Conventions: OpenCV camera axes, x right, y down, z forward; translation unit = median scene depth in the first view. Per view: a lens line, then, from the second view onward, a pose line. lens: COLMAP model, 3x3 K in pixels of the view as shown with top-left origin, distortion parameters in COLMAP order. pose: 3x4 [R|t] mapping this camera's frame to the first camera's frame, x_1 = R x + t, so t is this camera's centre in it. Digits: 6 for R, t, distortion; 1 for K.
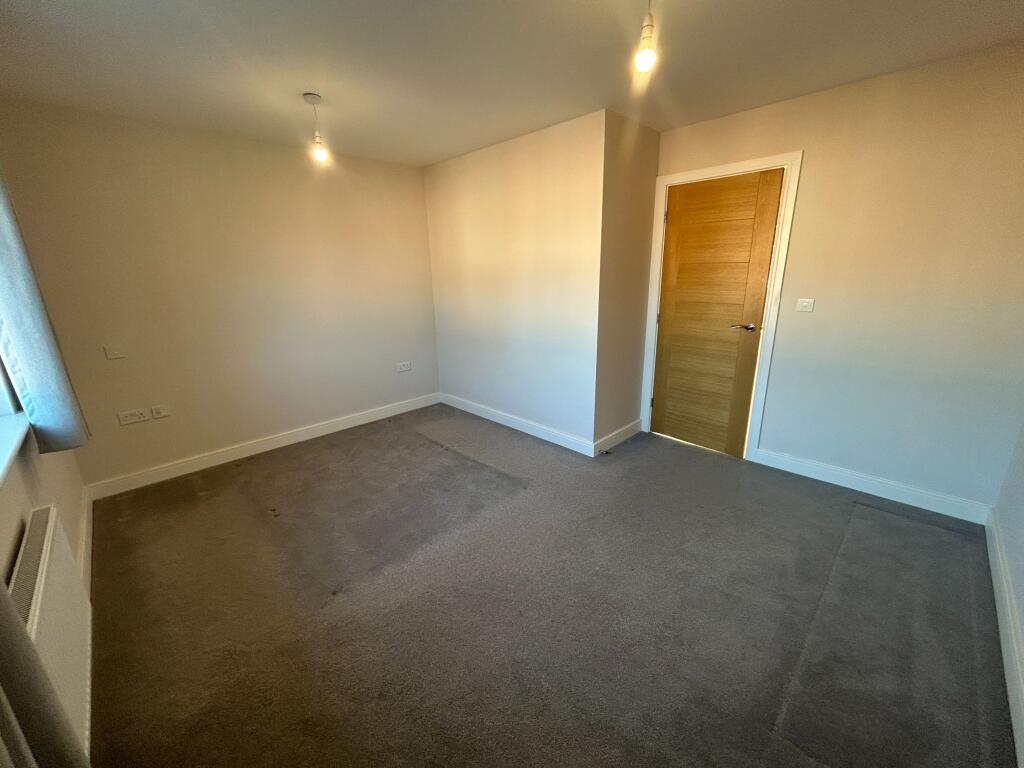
lens RADIAL K [[410.0, 0, 511.1], [0, 410.0, 382.0], [0, 0, 1]] dist [-0.000110, -0.000075]
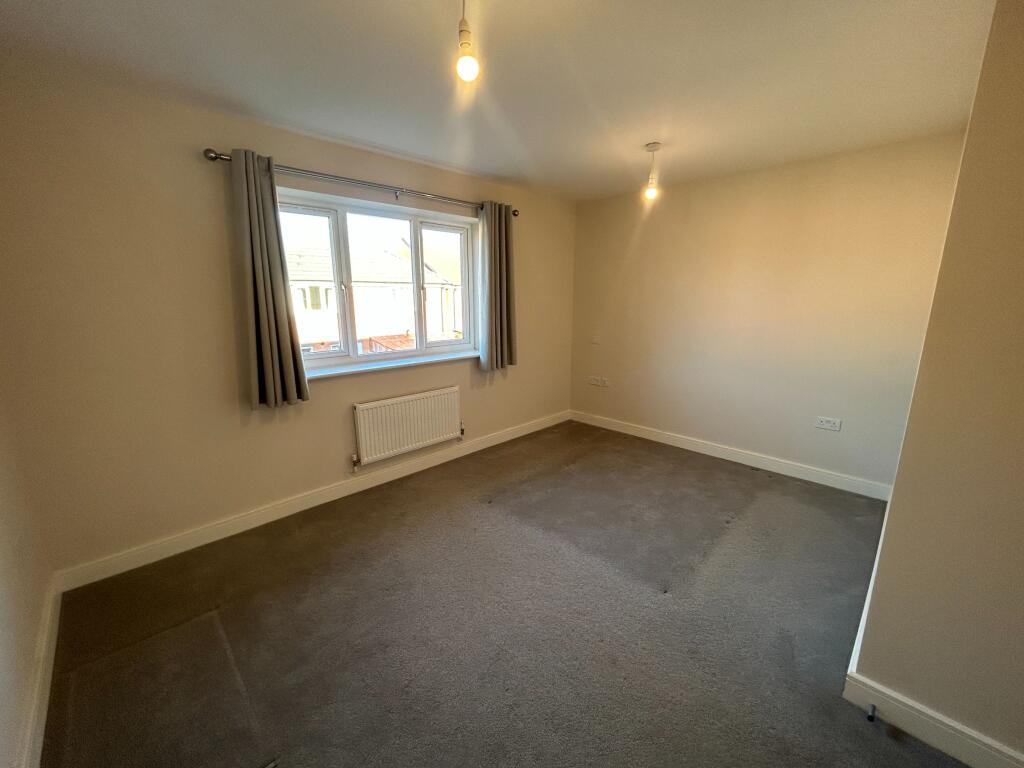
lens RADIAL K [[410.0, 0, 511.1], [0, 410.0, 382.0], [0, 0, 1]] dist [-0.000110, -0.000075]
pose [[0.010287, 0.231123, -0.972870, 0.618021], [-0.263360, 0.939198, 0.220339, -0.171747], [0.964643, 0.253949, 0.070530, 0.551011]]
